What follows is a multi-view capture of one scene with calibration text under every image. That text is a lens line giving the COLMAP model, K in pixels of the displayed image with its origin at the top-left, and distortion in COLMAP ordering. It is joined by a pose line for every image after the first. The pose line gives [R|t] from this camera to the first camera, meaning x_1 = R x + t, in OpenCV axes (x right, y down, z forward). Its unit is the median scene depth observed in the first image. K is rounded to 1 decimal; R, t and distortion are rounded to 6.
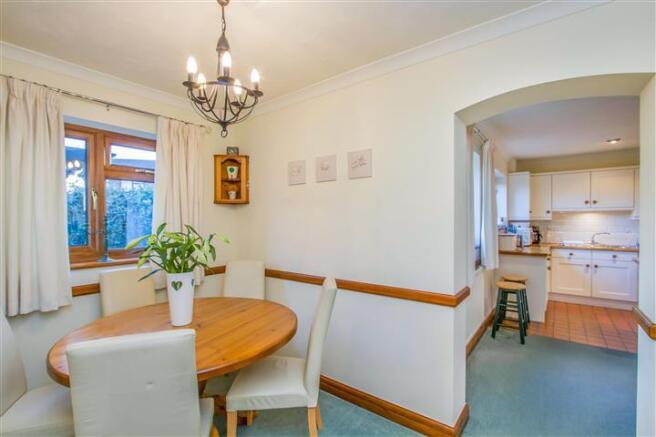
lens RADIAL K [[306.1, 0, 327.5], [0, 306.1, 218.7], [0, 0, 1]] dist [-0.000779, 0.000302]
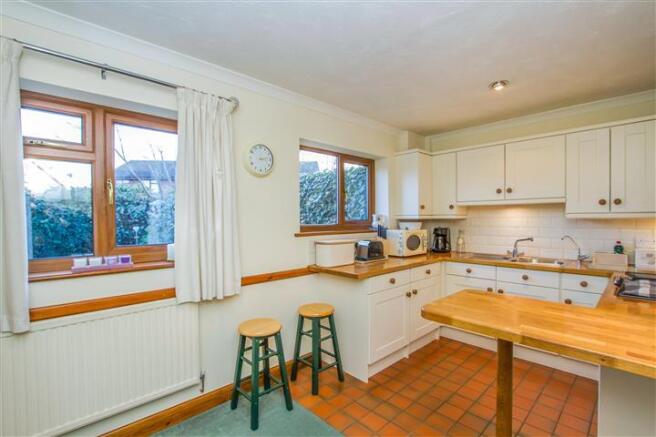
lens RADIAL K [[306.1, 0, 328.0], [0, 306.1, 220.5], [0, 0, 1]] dist [-0.000779, 0.000302]
pose [[0.987203, -0.000879, -0.159469, 0.592927], [0.002778, 0.999928, 0.011691, -0.000361], [0.159447, -0.011984, 0.987134, 0.302032]]
